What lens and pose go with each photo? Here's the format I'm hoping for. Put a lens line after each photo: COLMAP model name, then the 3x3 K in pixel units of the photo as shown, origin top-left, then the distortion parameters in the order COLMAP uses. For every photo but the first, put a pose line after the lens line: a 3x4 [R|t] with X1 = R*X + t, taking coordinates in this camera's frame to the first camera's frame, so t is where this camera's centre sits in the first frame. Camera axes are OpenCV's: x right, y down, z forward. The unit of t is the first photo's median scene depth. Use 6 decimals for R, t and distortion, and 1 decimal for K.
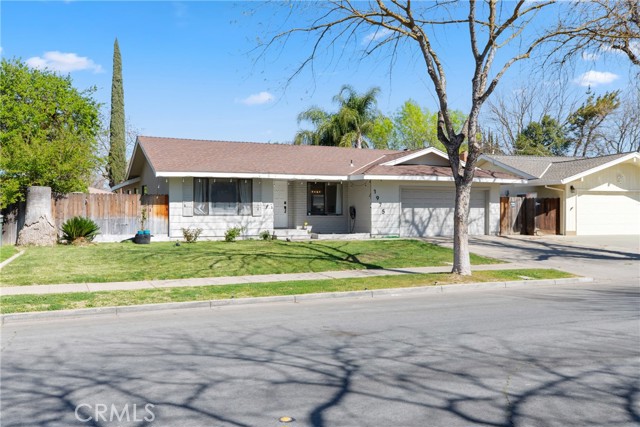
lens RADIAL K [[577.2, 0, 320.0], [0, 577.2, 213.5], [0, 0, 1]] dist [0.000313, 0.002159]
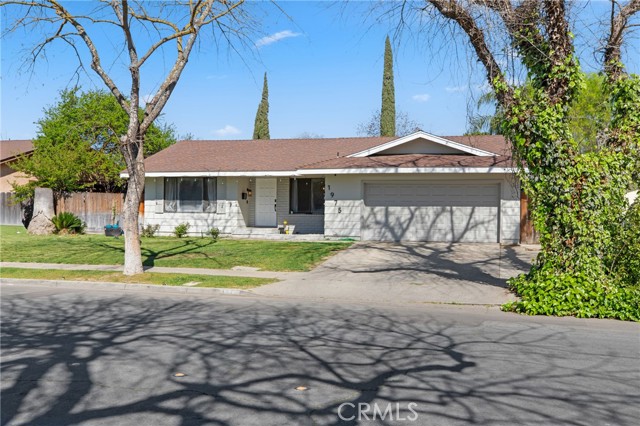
lens RADIAL K [[645.5, 0, 320.0], [0, 645.5, 213.0], [0, 0, 1]] dist [0.000607, -0.002781]
pose [[0.767750, 0.008912, -0.640688, 0.711953], [-0.011931, 0.999929, -0.000389, 0.001288], [0.640639, 0.007942, 0.767801, 0.236013]]
